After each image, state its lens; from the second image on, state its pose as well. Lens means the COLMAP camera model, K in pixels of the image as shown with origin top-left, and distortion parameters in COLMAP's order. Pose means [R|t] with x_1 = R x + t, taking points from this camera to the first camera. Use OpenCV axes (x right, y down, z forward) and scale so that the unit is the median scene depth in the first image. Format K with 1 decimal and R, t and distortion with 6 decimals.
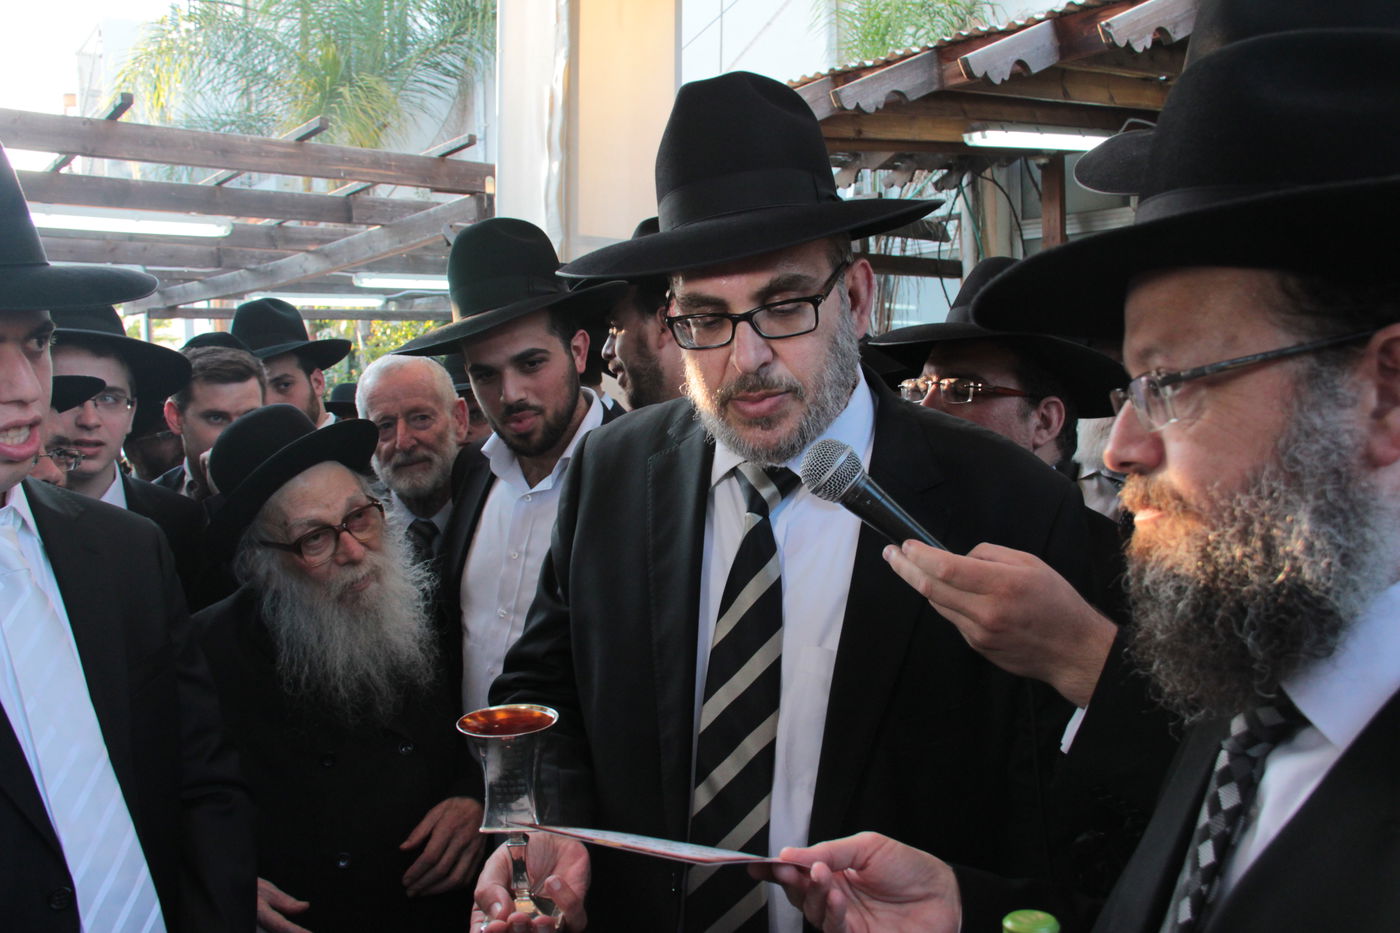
lens RADIAL K [[1161.3, 0, 732.0], [0, 1161.3, 470.3], [0, 0, 1]] dist [-0.199983, 0.157053]
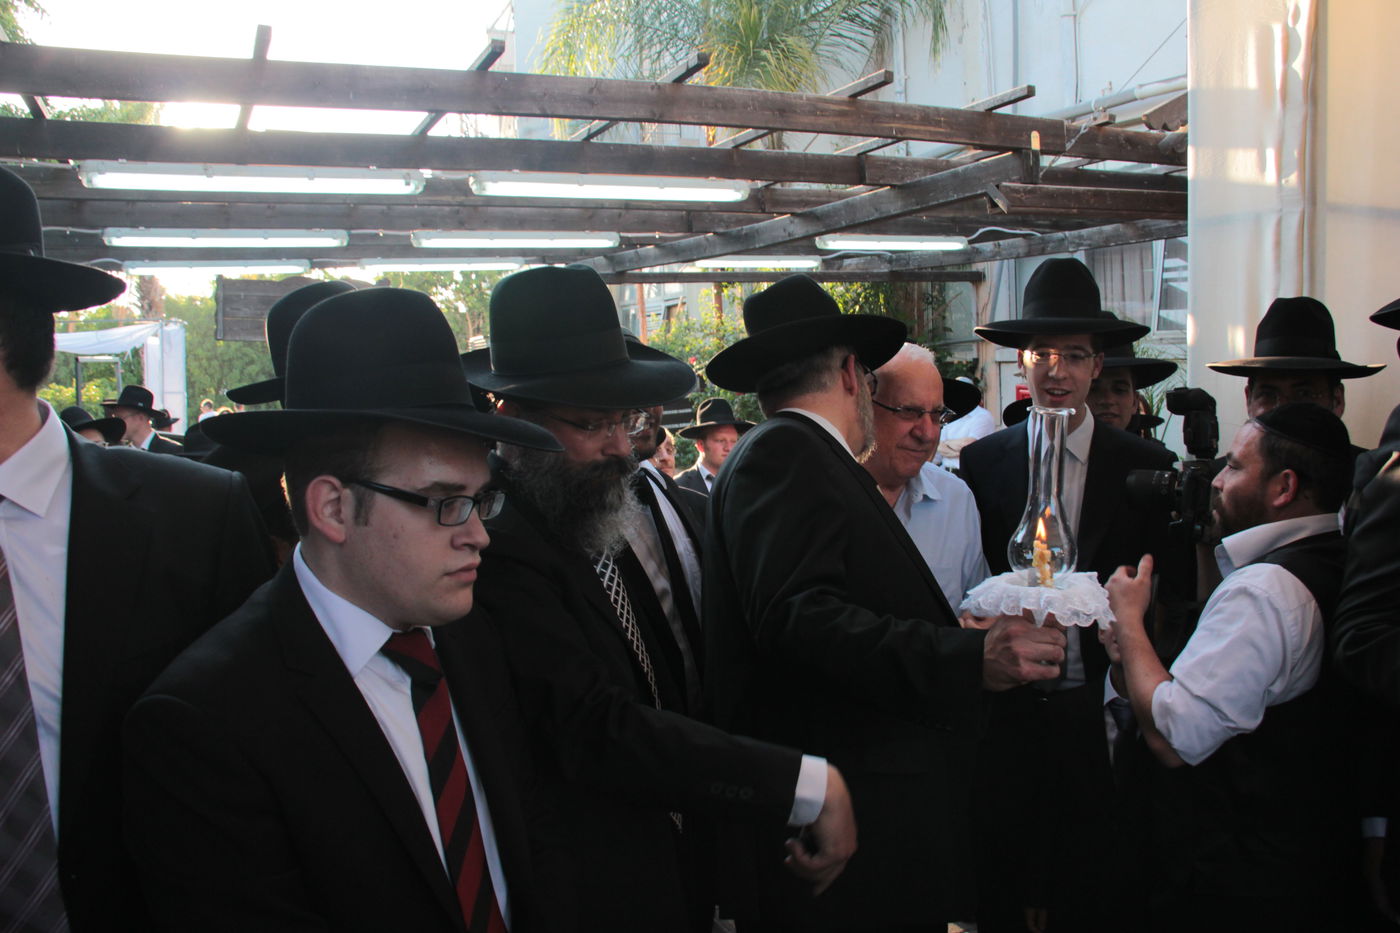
lens RADIAL K [[1161.3, 0, 732.0], [0, 1161.3, 470.3], [0, 0, 1]] dist [-0.199983, 0.157053]
pose [[0.959086, 0.018077, -0.282538, -0.166560], [-0.006602, 0.999116, 0.041515, -0.019238], [0.283039, -0.037951, 0.958357, 0.044307]]
